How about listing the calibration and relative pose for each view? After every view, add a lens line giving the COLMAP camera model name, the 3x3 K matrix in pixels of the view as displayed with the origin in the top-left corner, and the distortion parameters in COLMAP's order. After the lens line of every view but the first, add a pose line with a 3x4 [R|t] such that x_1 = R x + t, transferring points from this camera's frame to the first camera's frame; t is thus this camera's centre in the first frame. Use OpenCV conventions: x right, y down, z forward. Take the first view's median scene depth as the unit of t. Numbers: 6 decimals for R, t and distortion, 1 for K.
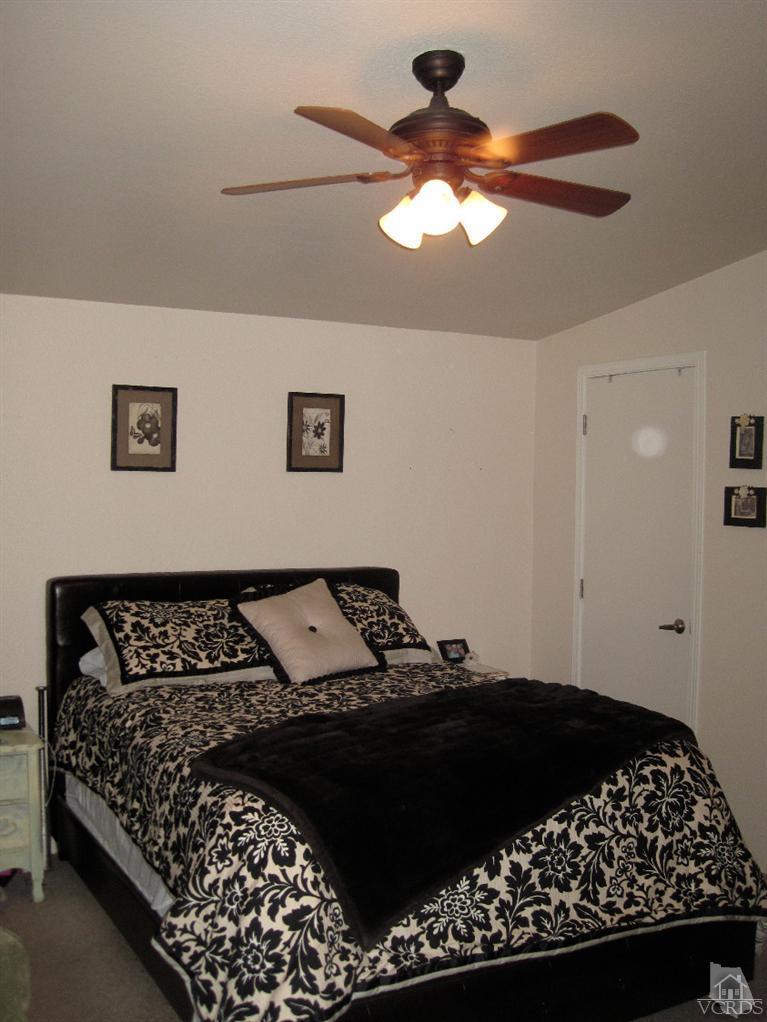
lens RADIAL K [[1086.0, 0, 405.1], [0, 1086.0, 511.6], [0, 0, 1]] dist [-0.167028, 0.186593]
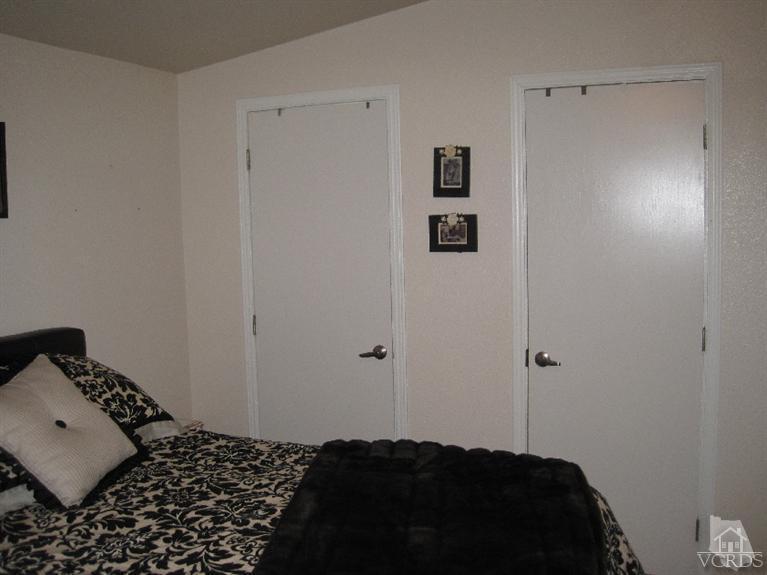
lens RADIAL K [[815.0, 0, 383.5], [0, 815.0, 287.5], [0, 0, 1]] dist [-0.167028, 0.186593]
pose [[0.802600, -0.090667, 0.589587, -0.212525], [0.053457, 0.995337, 0.080293, -0.019378], [-0.594117, -0.032926, 0.803704, 0.393921]]
